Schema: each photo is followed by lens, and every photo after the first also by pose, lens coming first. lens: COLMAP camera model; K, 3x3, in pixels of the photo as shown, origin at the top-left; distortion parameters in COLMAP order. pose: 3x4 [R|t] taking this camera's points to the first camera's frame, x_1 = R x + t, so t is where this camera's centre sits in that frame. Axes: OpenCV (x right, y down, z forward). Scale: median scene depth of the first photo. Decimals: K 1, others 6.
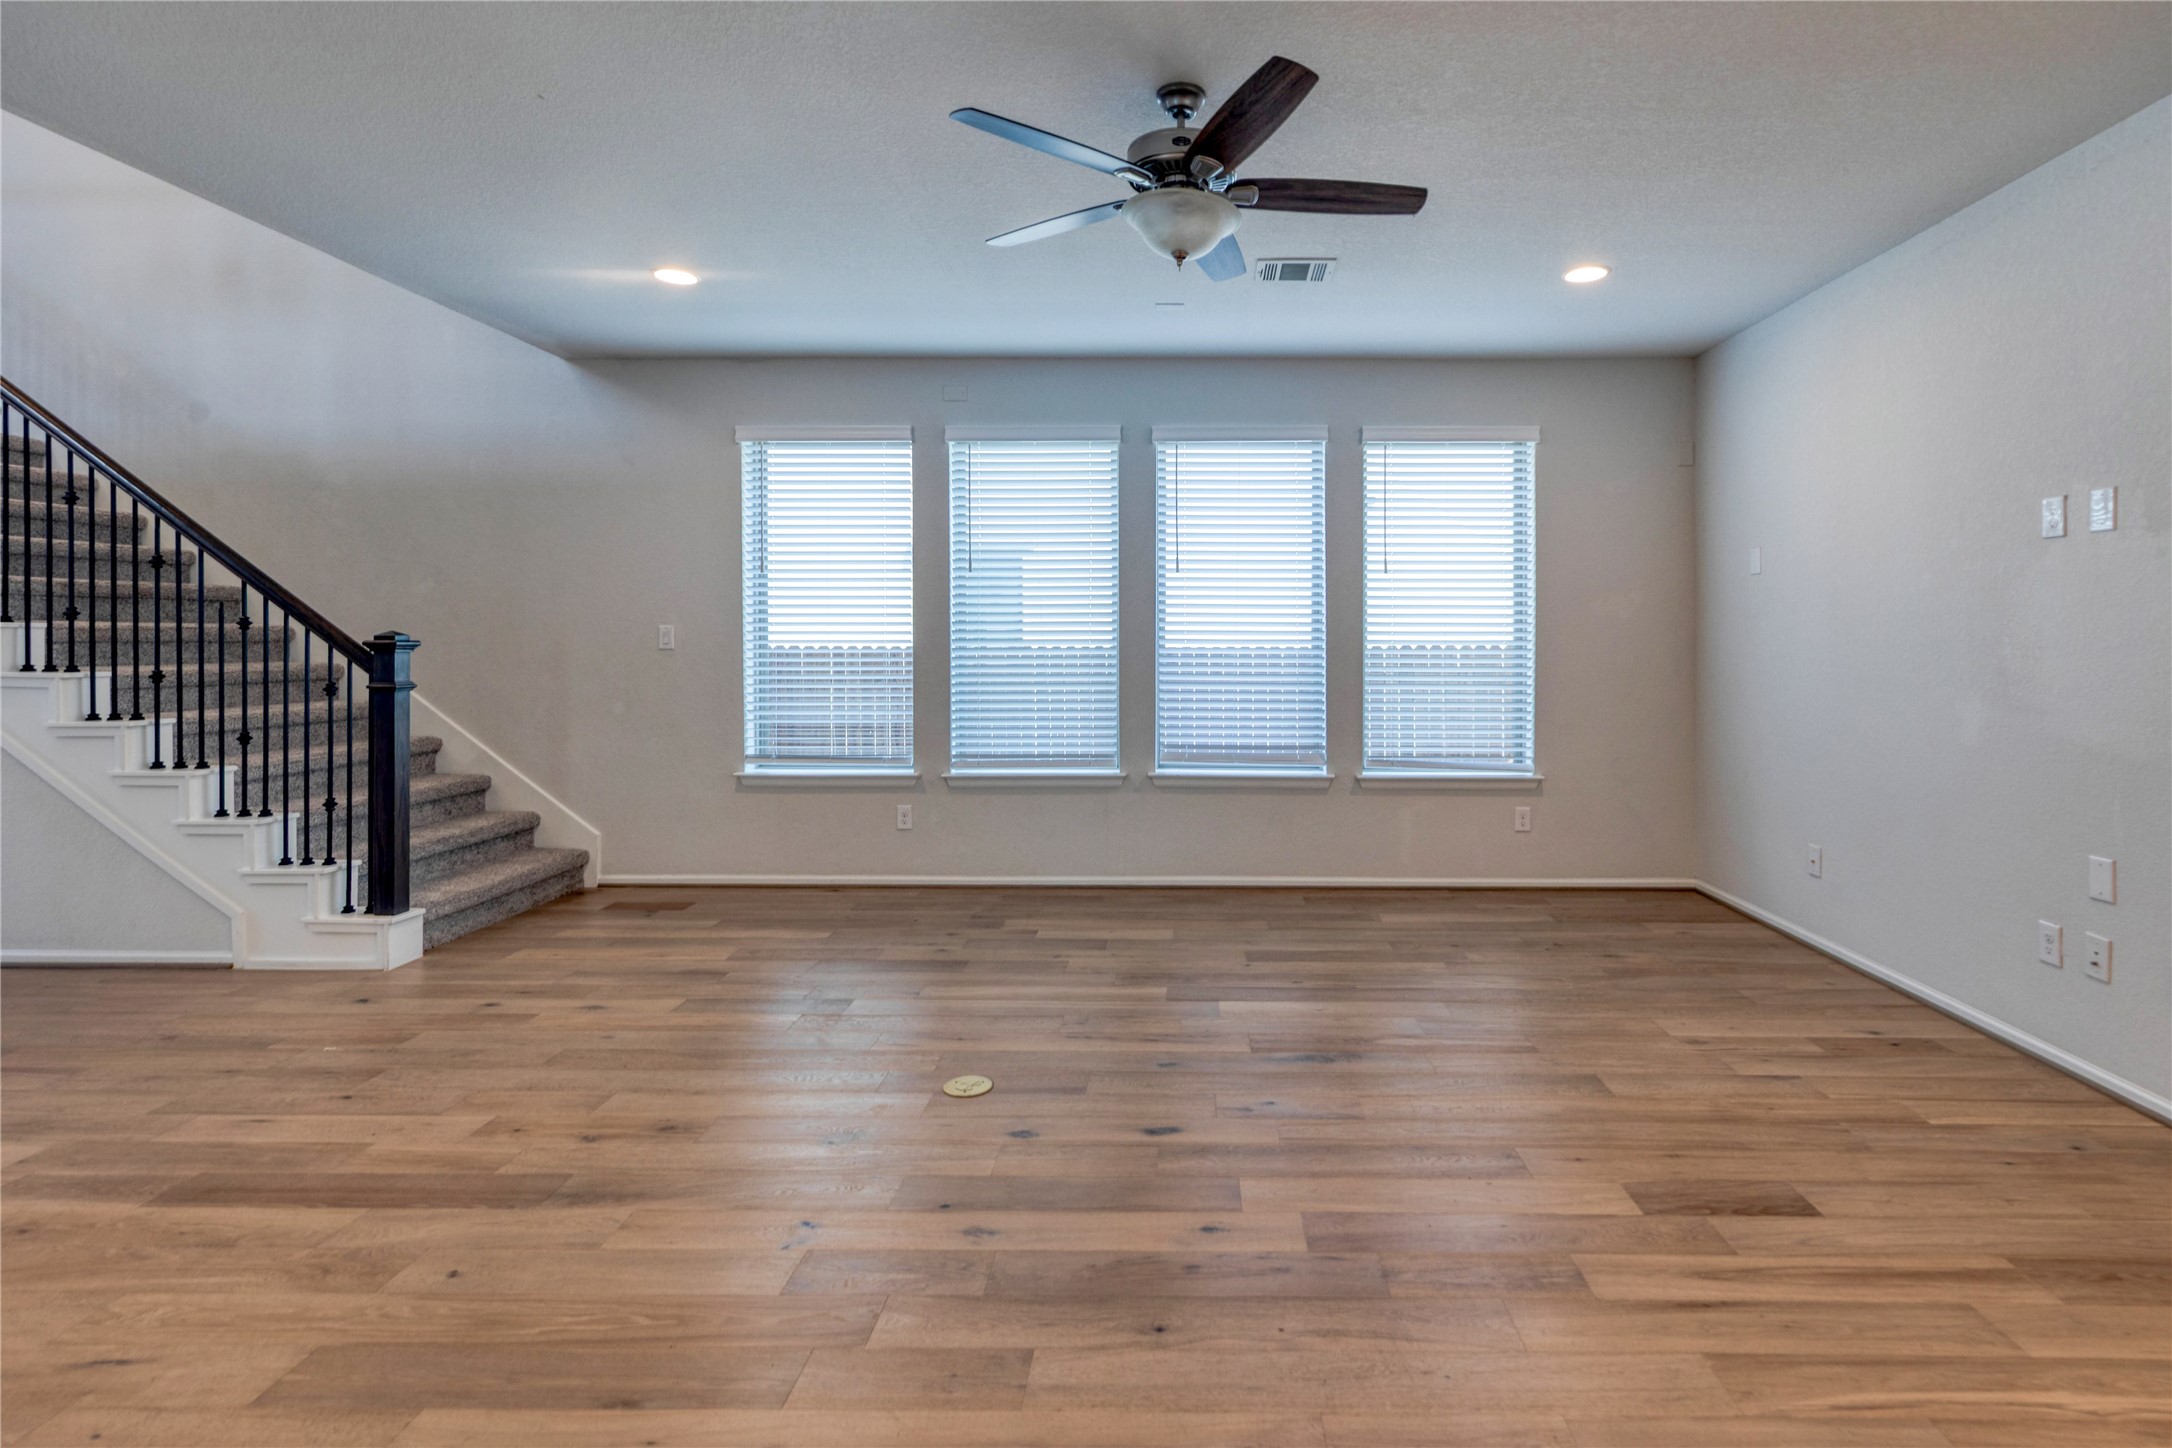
lens RADIAL K [[1037.1, 0, 1186.5], [0, 1037.1, 648.8], [0, 0, 1]] dist [0.004340, -0.000055]
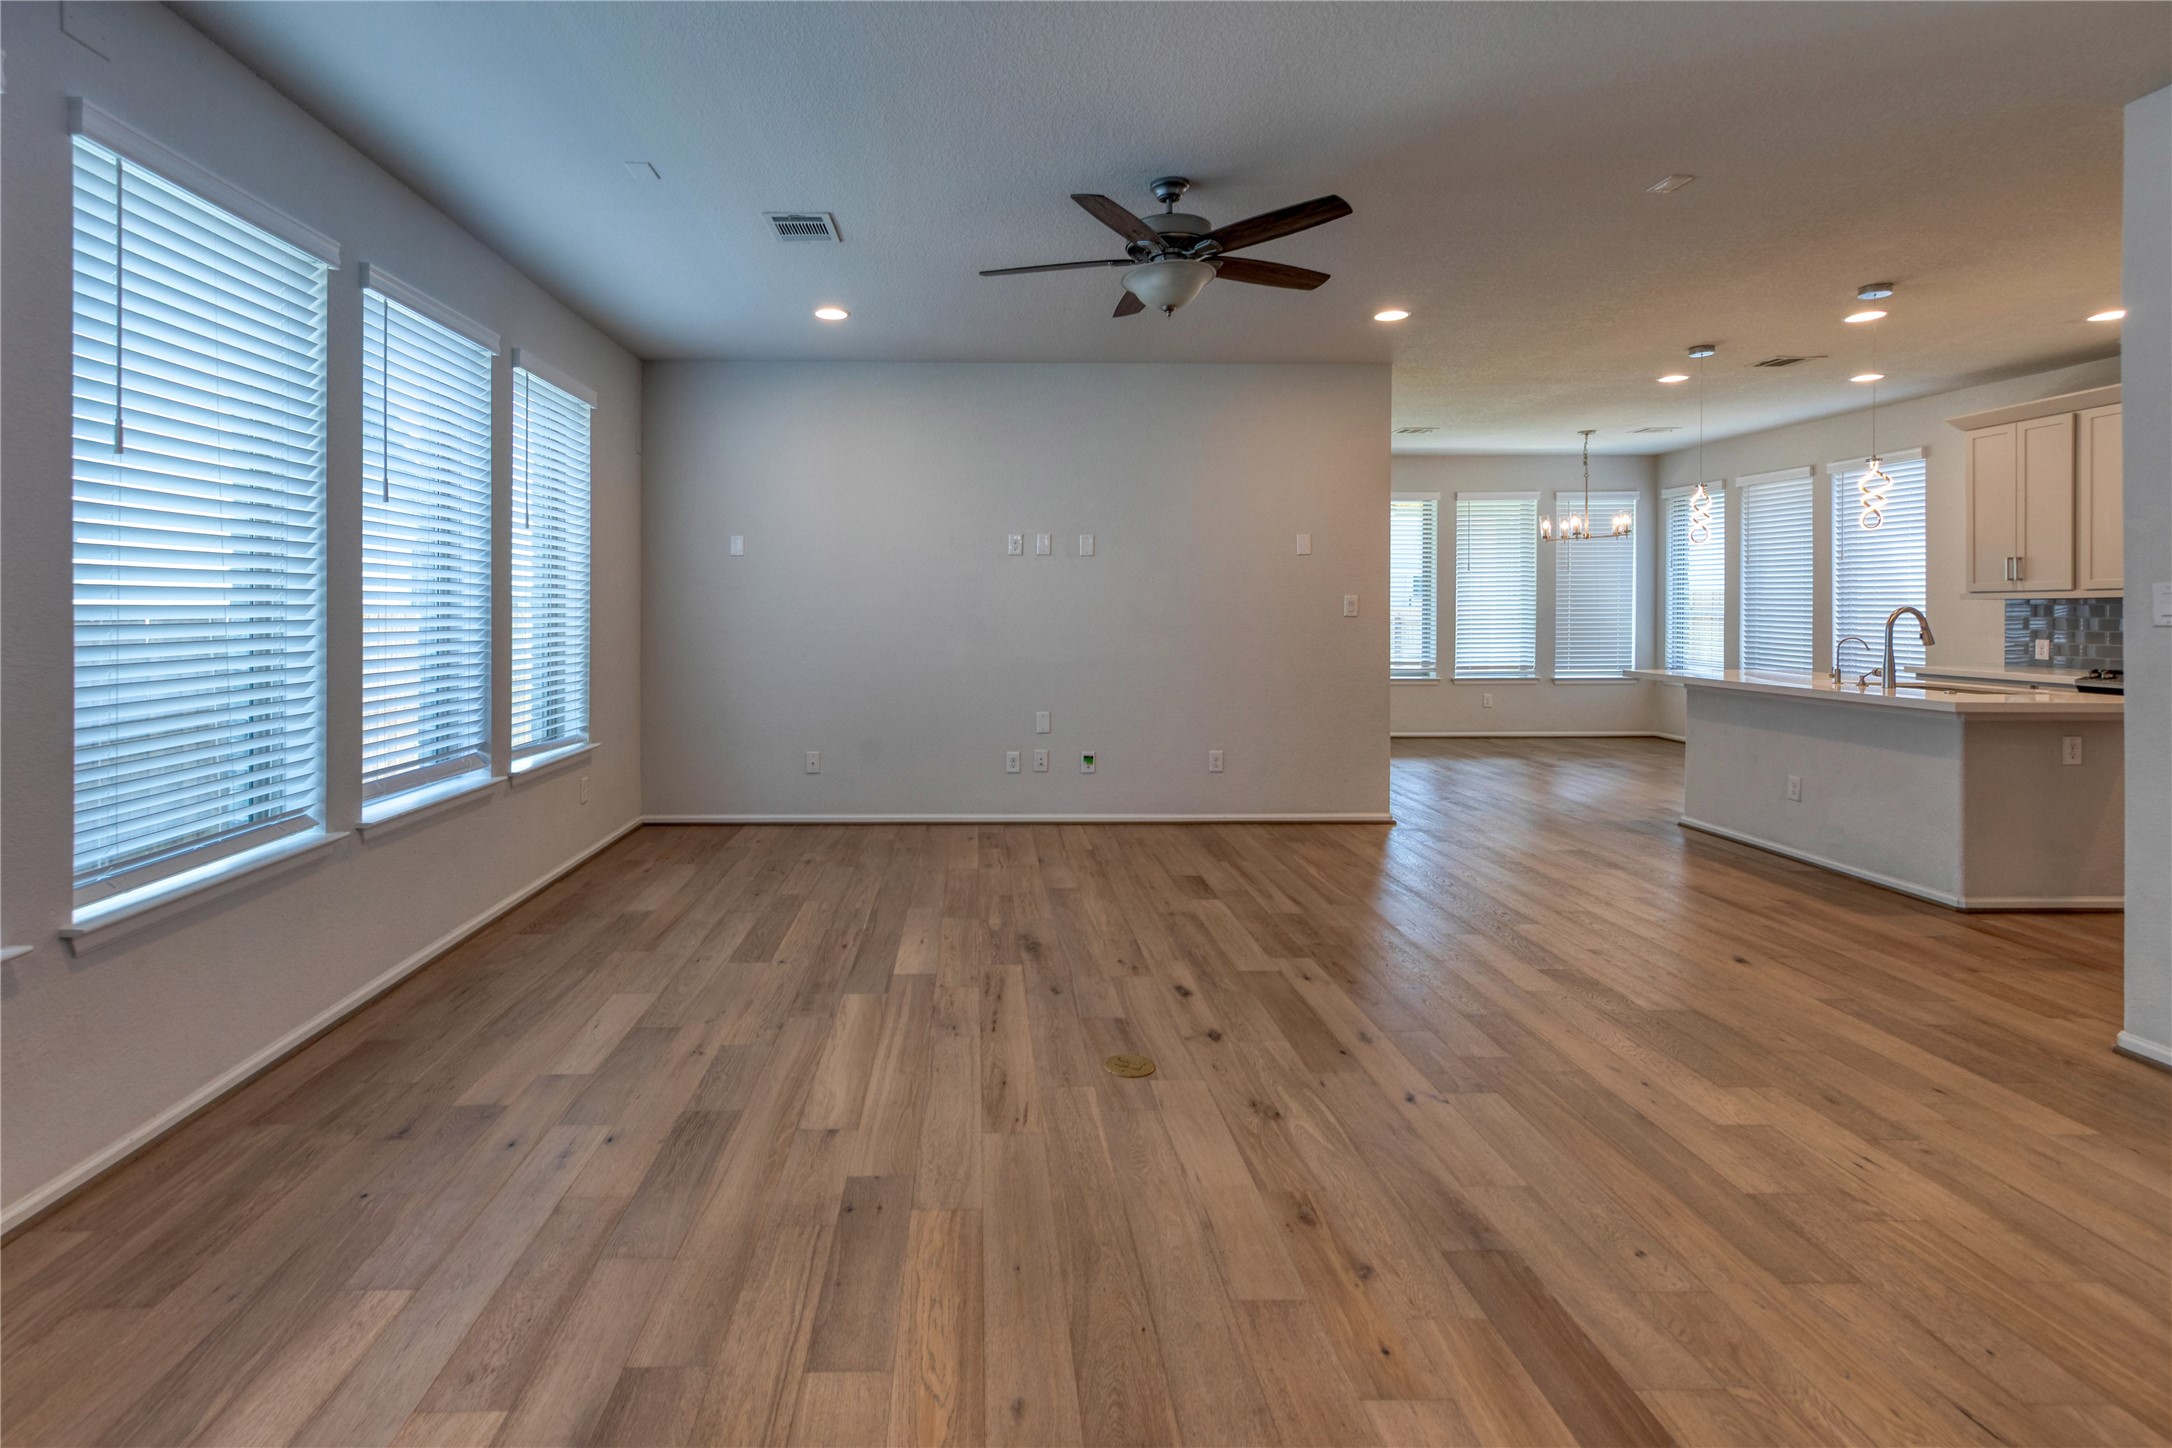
lens RADIAL K [[1036.2, 0, 984.2], [0, 1036.2, 599.0], [0, 0, 1]] dist [0.000678, 0.001131]
pose [[-0.012512, 0.008535, 0.999885, -1.015923], [0.009432, 0.999920, -0.008418, -0.006569], [-0.999877, 0.009325, -0.012591, 0.983702]]
